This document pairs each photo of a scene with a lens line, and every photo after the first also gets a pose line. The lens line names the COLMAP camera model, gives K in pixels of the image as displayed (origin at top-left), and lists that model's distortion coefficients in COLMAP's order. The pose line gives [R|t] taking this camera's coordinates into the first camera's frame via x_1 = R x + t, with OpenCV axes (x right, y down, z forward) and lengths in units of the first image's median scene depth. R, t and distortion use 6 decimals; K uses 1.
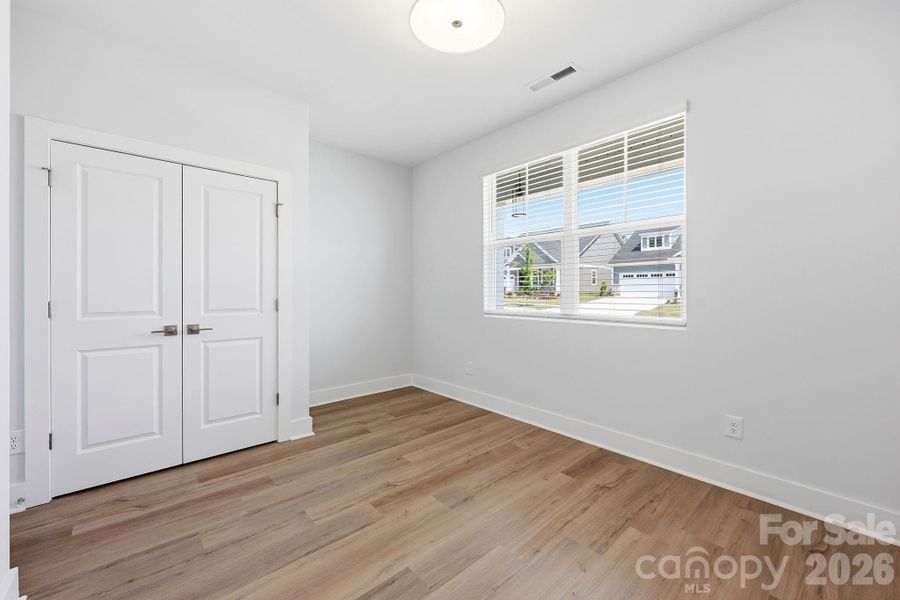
lens RADIAL K [[417.9, 0, 513.0], [0, 417.9, 289.9], [0, 0, 1]] dist [0.001085, 0.000125]
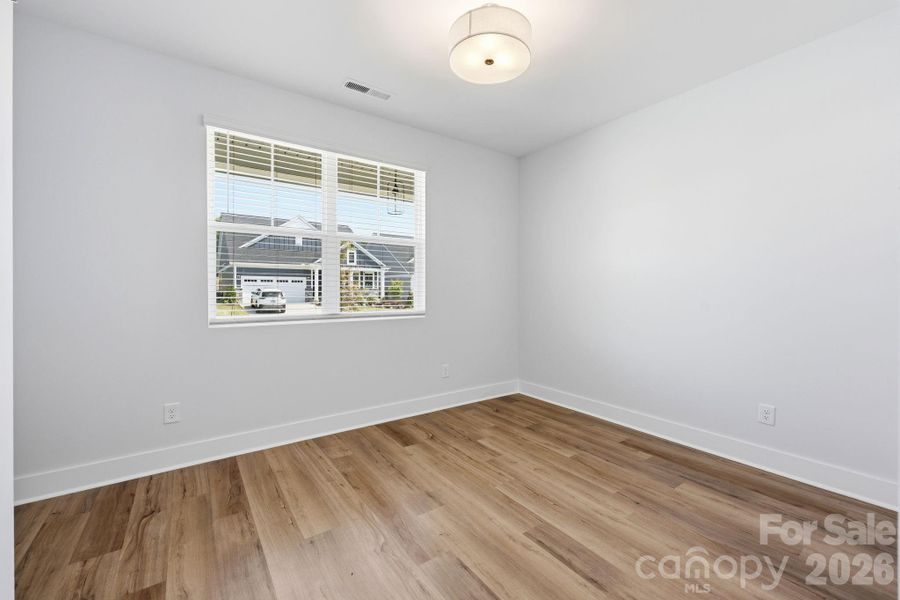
lens RADIAL K [[365.6, 0, 447.5], [0, 365.6, 289.9], [0, 0, 1]] dist [-0.000244, -0.000312]
pose [[0.116709, 0.004376, 0.993157, -0.812289], [0.000186, 0.999990, -0.004428, 0.003077], [-0.993166, 0.000701, 0.116707, 0.697961]]
